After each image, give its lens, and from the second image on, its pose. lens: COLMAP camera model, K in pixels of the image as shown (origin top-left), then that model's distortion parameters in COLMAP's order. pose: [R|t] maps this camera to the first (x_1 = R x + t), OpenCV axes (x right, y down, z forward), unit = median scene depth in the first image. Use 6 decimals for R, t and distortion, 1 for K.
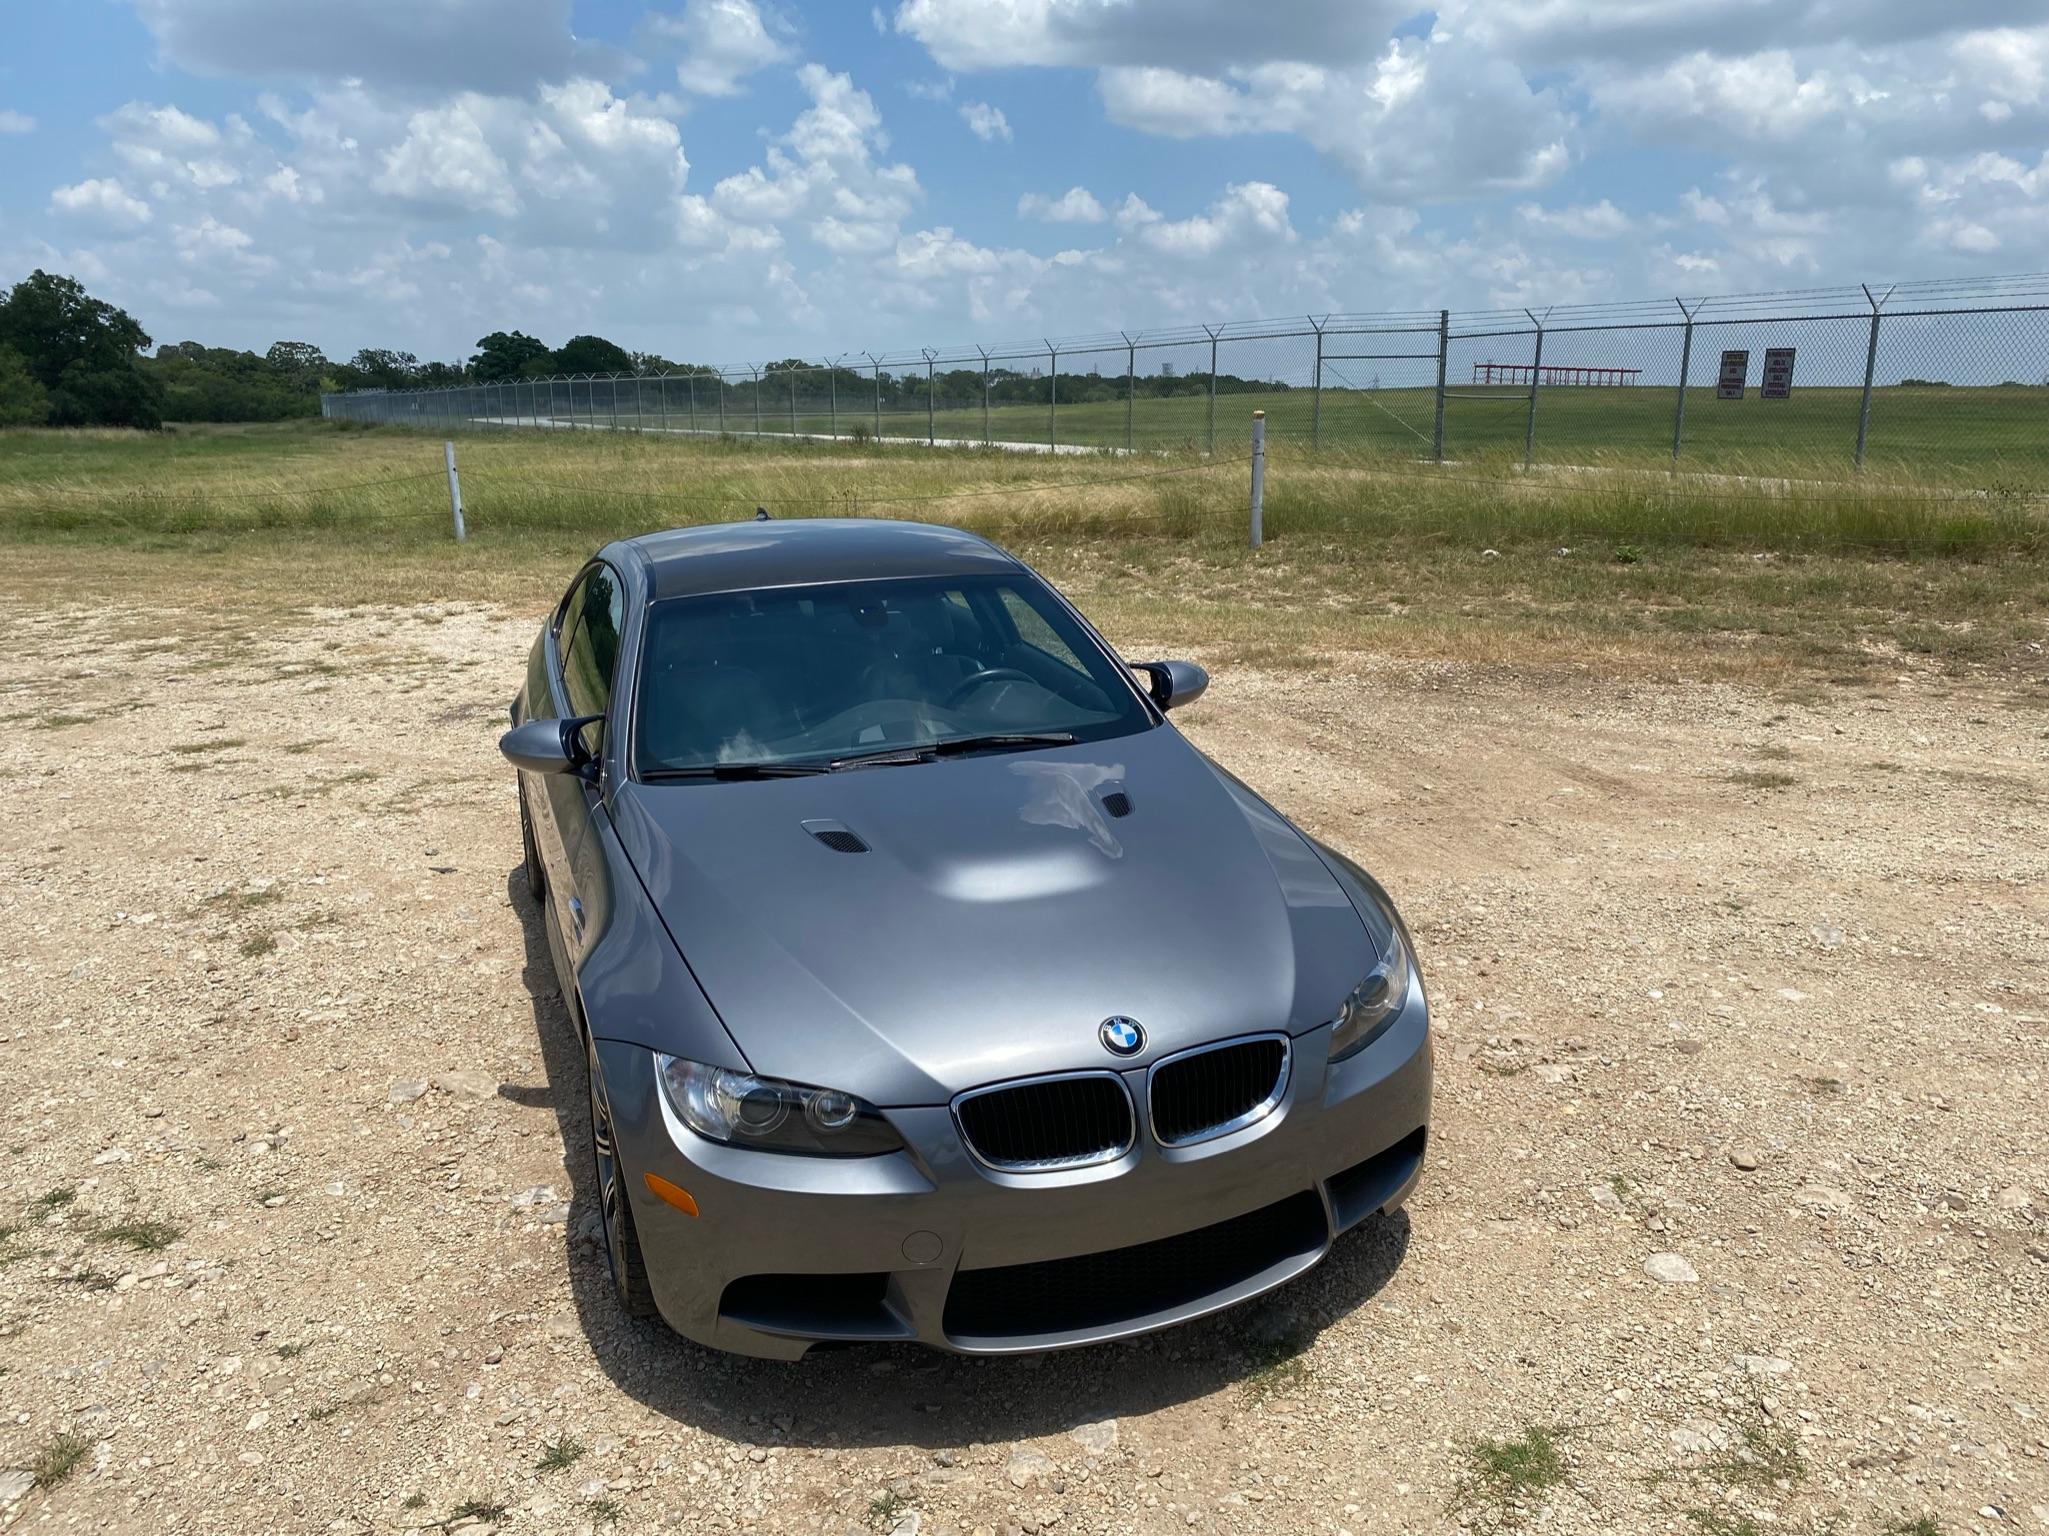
lens RADIAL K [[1668.5, 0, 1028.3], [0, 1668.5, 807.3], [0, 0, 1]] dist [0.005474, -0.008213]
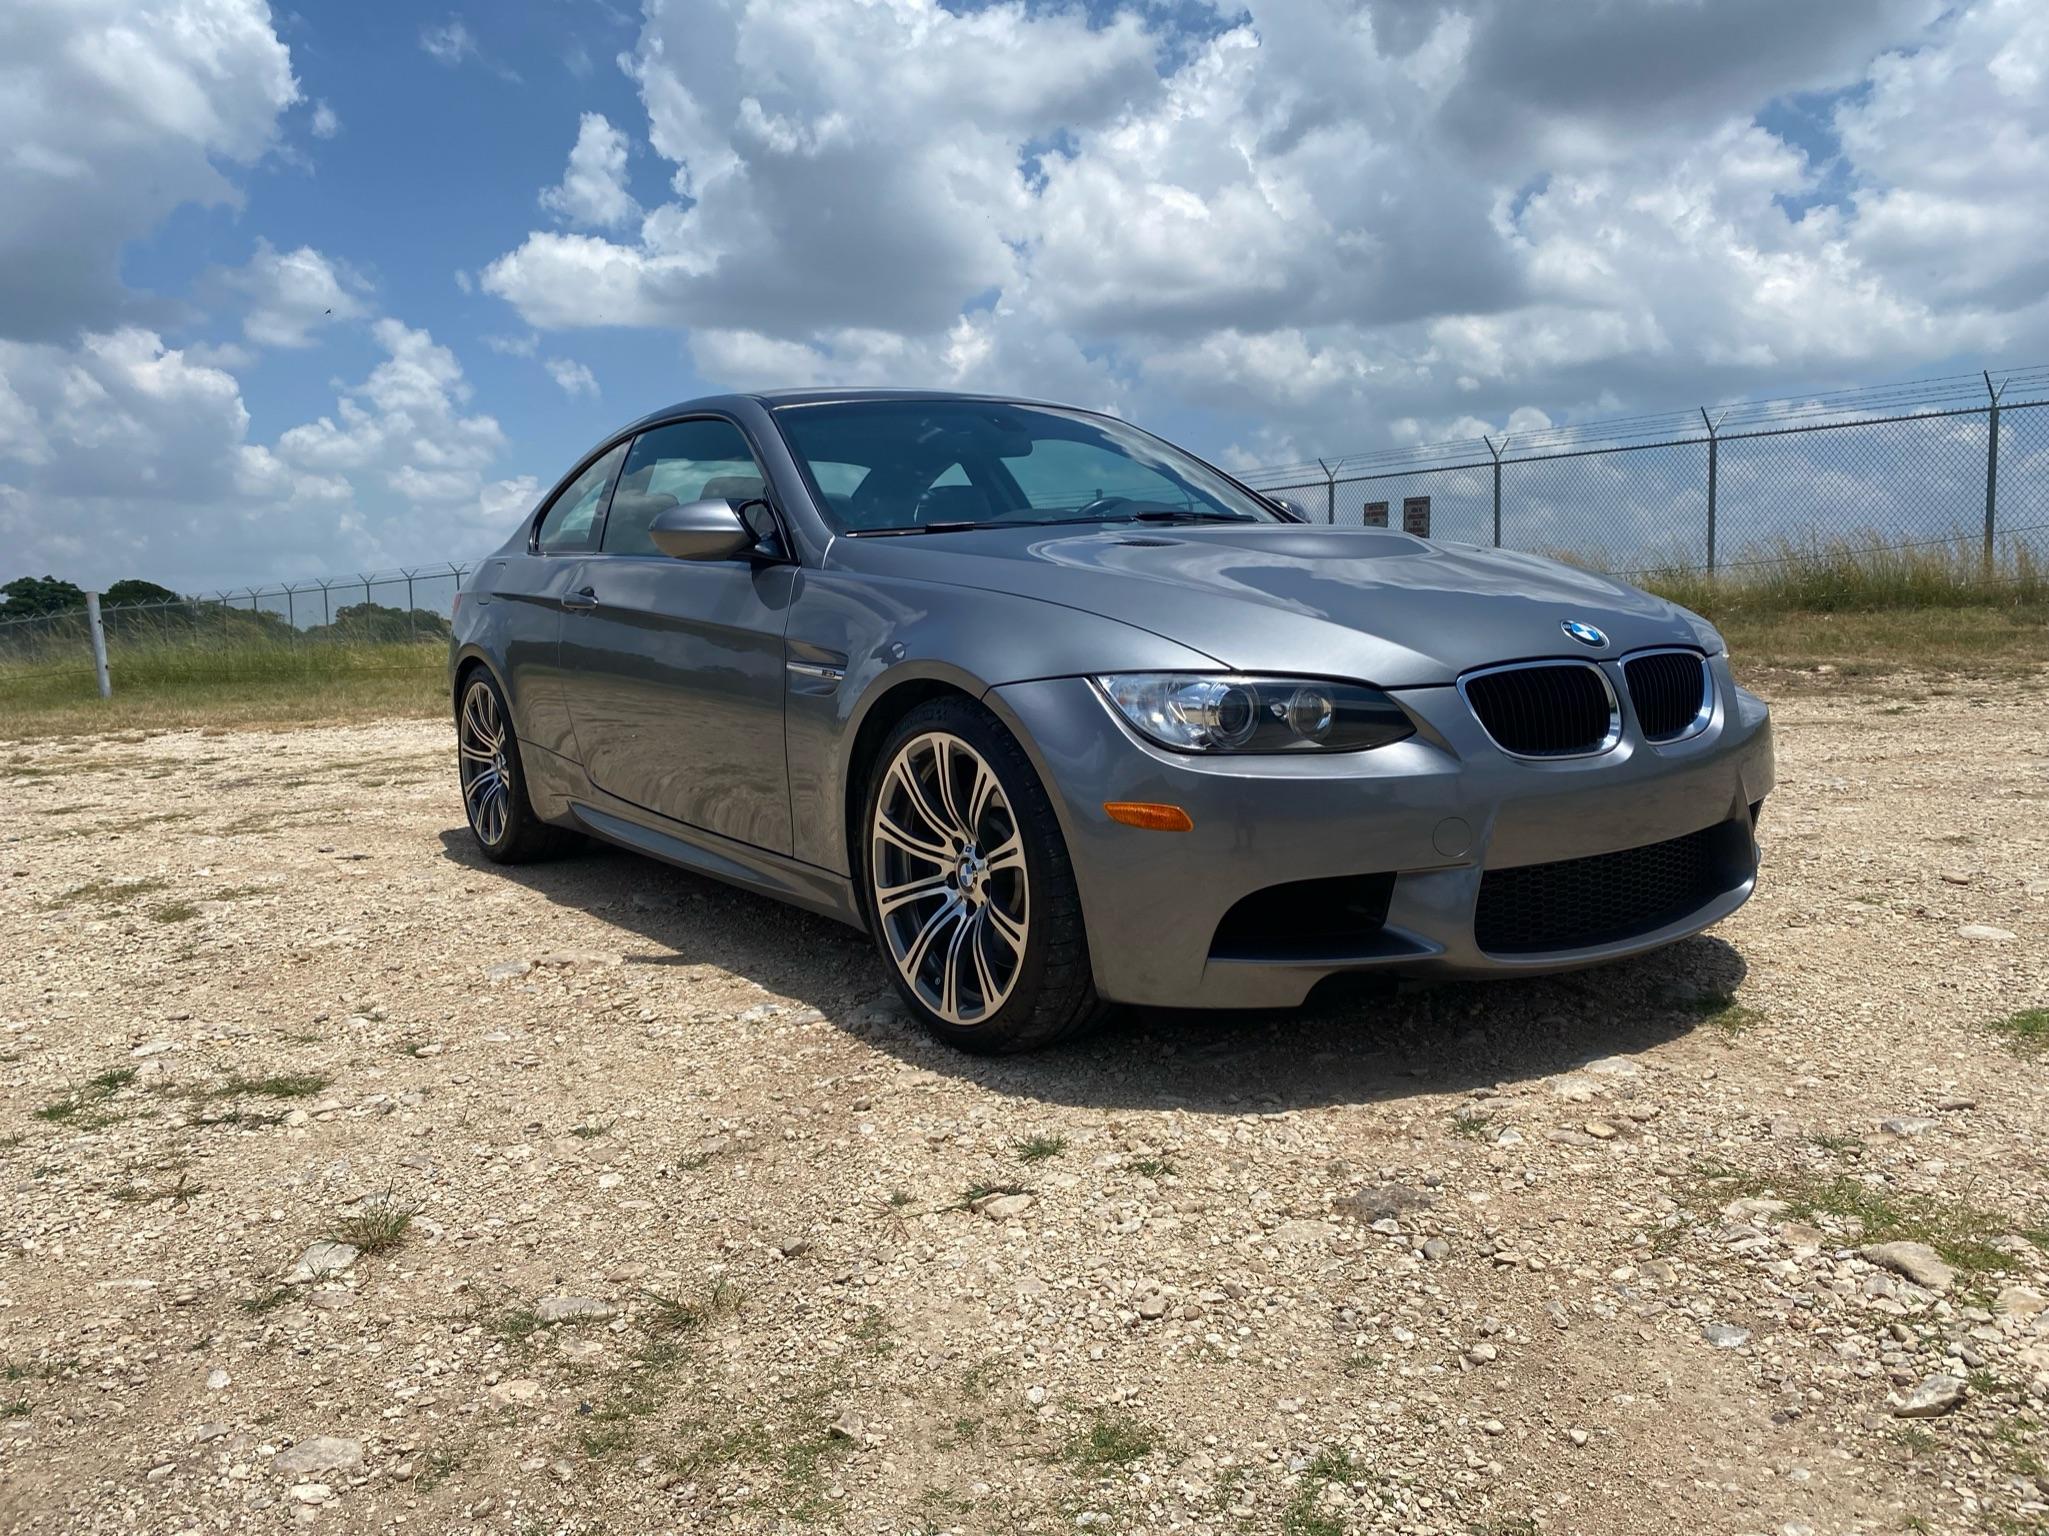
lens RADIAL K [[1655.9, 0, 1024.5], [0, 1655.9, 768.0], [0, 0, 1]] dist [0.000471, 0.007956]
pose [[0.964233, -0.034313, 0.262824, -0.189012], [0.082328, 0.981312, -0.173924, 0.132597], [-0.251944, 0.189341, 0.949039, 0.076303]]
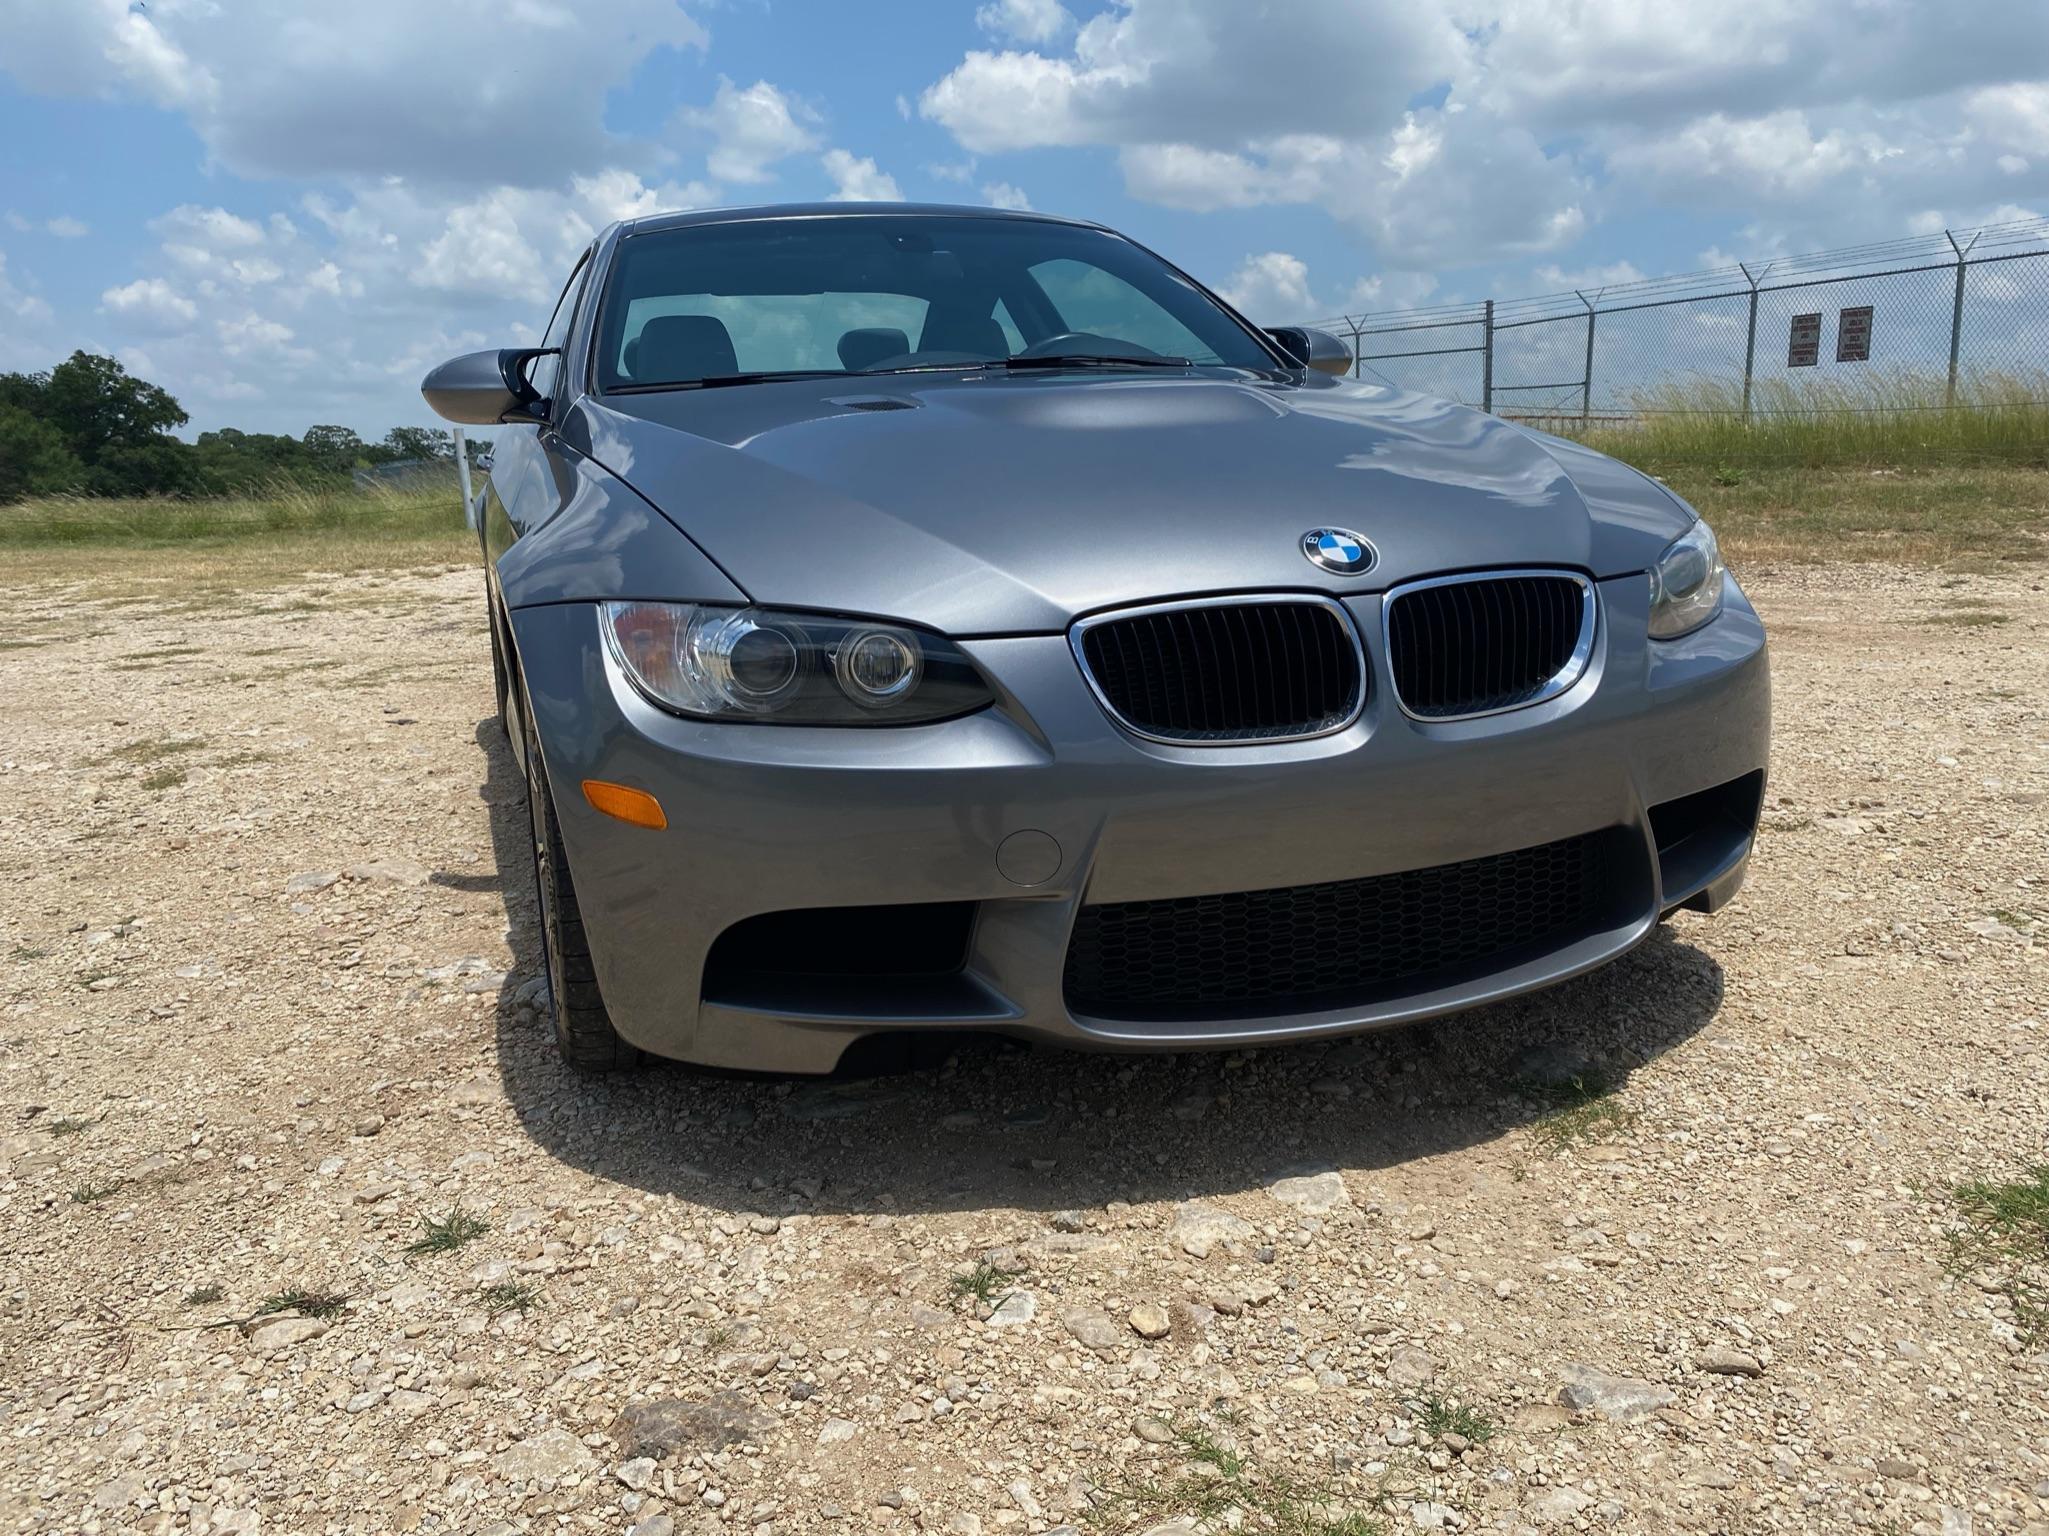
lens RADIAL K [[1646.5, 0, 1024.5], [0, 1646.5, 768.0], [0, 0, 1]] dist [0.003934, -0.007548]
pose [[0.999841, -0.009743, -0.014925, -0.020874], [0.008479, 0.996554, -0.082507, 0.102504], [0.015677, 0.082367, 0.996479, 0.144290]]
